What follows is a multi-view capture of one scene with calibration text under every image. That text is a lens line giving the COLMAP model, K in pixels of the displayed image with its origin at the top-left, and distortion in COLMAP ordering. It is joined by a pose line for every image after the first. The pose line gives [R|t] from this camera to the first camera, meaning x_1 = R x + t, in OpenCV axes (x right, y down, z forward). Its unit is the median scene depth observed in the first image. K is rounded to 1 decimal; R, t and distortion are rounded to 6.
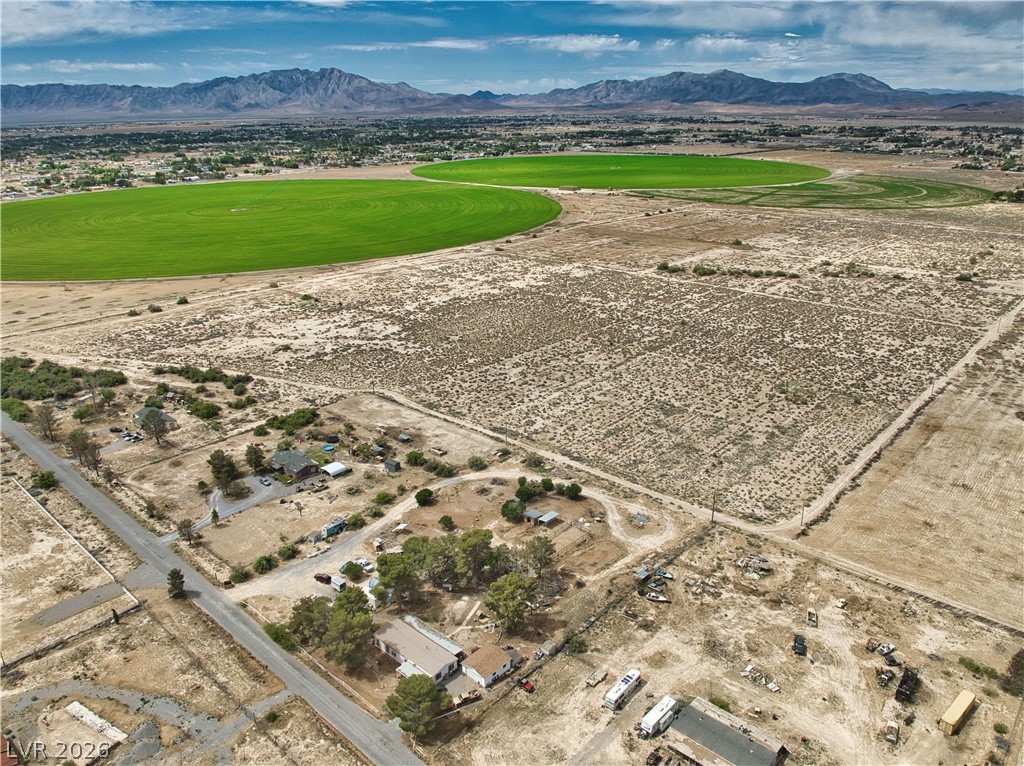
lens RADIAL K [[755.4, 0, 517.5], [0, 755.4, 369.4], [0, 0, 1]] dist [-0.041918, -0.006729]
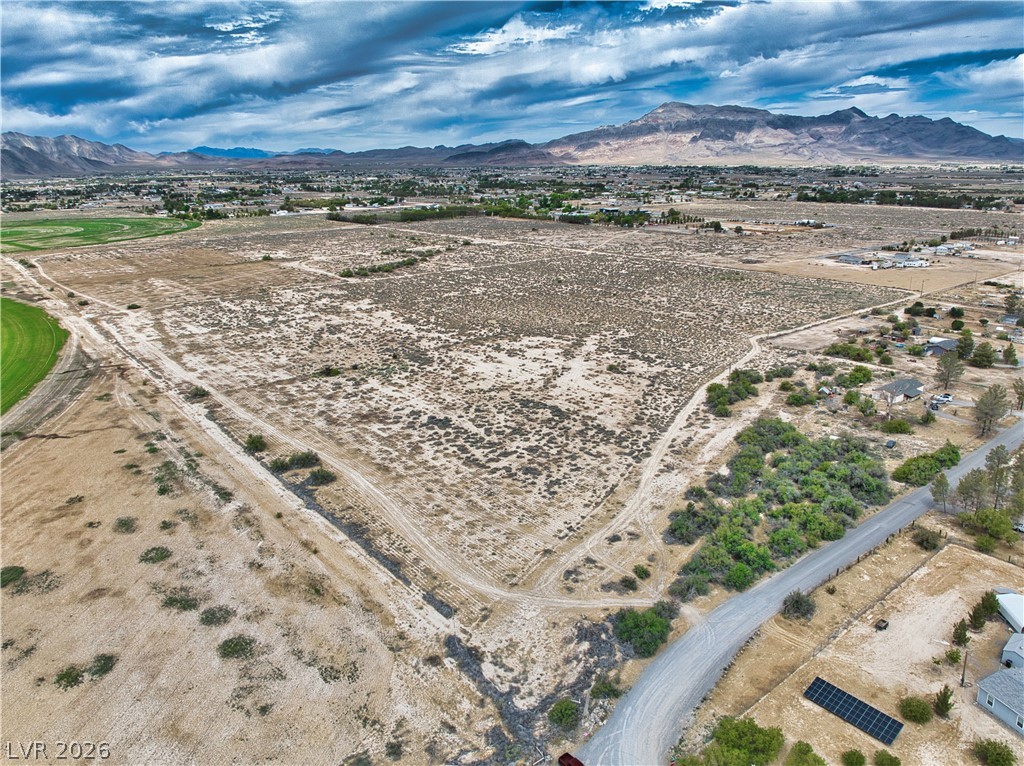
lens RADIAL K [[755.4, 0, 507.6], [0, 755.4, 367.5], [0, 0, 1]] dist [-0.041918, -0.006729]
pose [[0.156932, -0.255962, 0.953864, -1.055114], [0.334604, 0.922489, 0.192493, -0.212514], [-0.929200, 0.288958, 0.230414, 0.930157]]
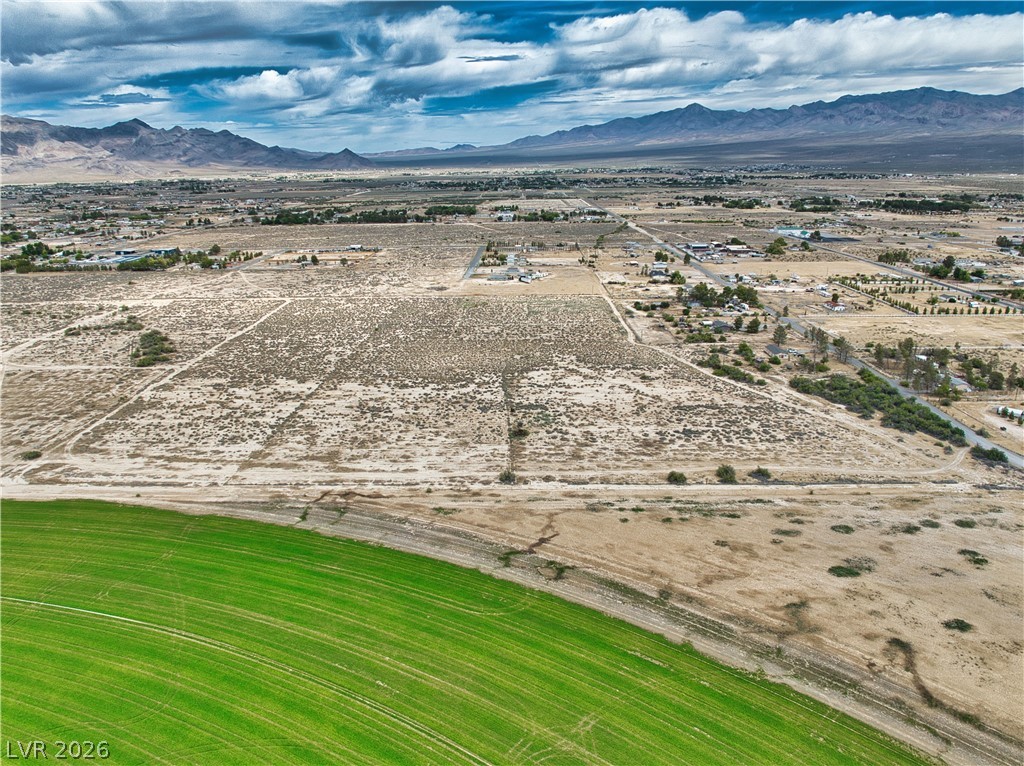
lens RADIAL K [[755.4, 0, 512.4], [0, 755.4, 386.0], [0, 0, 1]] dist [-0.041918, -0.006729]
pose [[-0.662459, -0.199403, 0.722071, -0.968834], [0.262224, 0.841204, 0.472878, -0.581354], [-0.701703, 0.502607, -0.504975, 1.694082]]
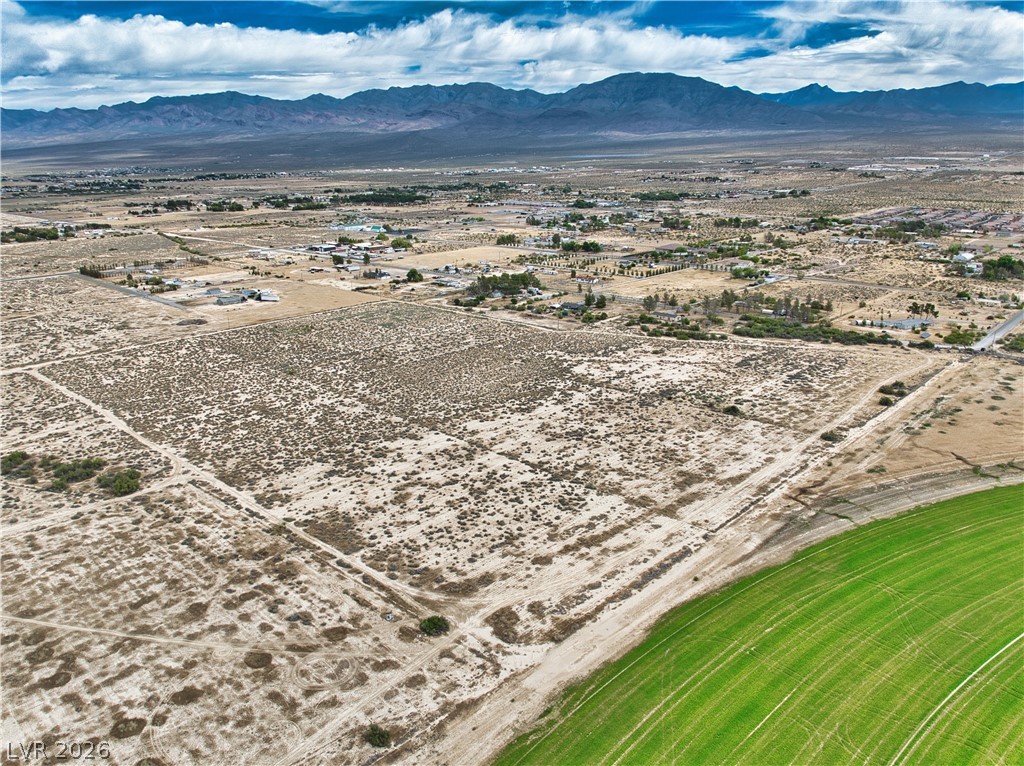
lens RADIAL K [[755.4, 0, 520.3], [0, 755.4, 373.8], [0, 0, 1]] dist [-0.041918, -0.006729]
pose [[-0.999810, 0.014564, 0.012952, -0.107810], [0.019374, 0.815033, 0.579090, -0.702106], [-0.002123, 0.579231, -0.815160, 2.008578]]
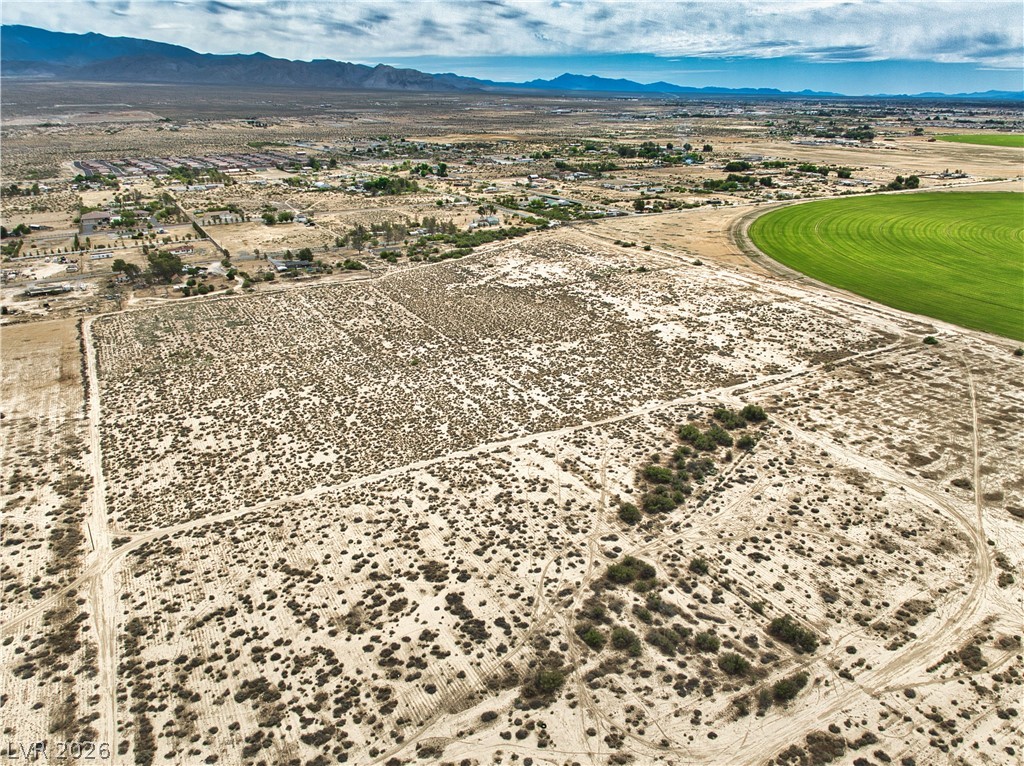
lens RADIAL K [[755.4, 0, 516.7], [0, 755.4, 366.7], [0, 0, 1]] dist [-0.041918, -0.006729]
pose [[-0.317116, 0.330892, -0.888790, 1.030063], [-0.300560, 0.853788, 0.425099, -0.495629], [0.899501, 0.401940, -0.171297, 1.378782]]
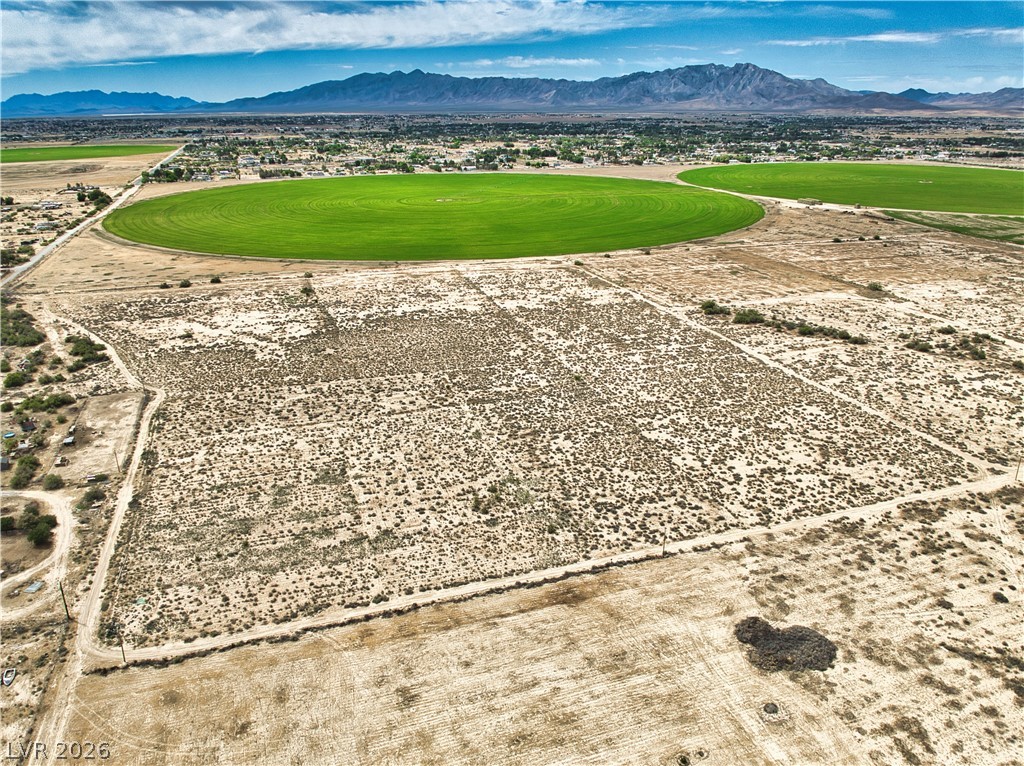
lens RADIAL K [[755.4, 0, 517.7], [0, 755.4, 372.9], [0, 0, 1]] dist [-0.041918, -0.006729]
pose [[0.873387, 0.168381, -0.456993, 0.585854], [-0.164084, 0.985208, 0.049414, -0.105525], [0.458554, 0.031828, 0.888096, 0.285909]]
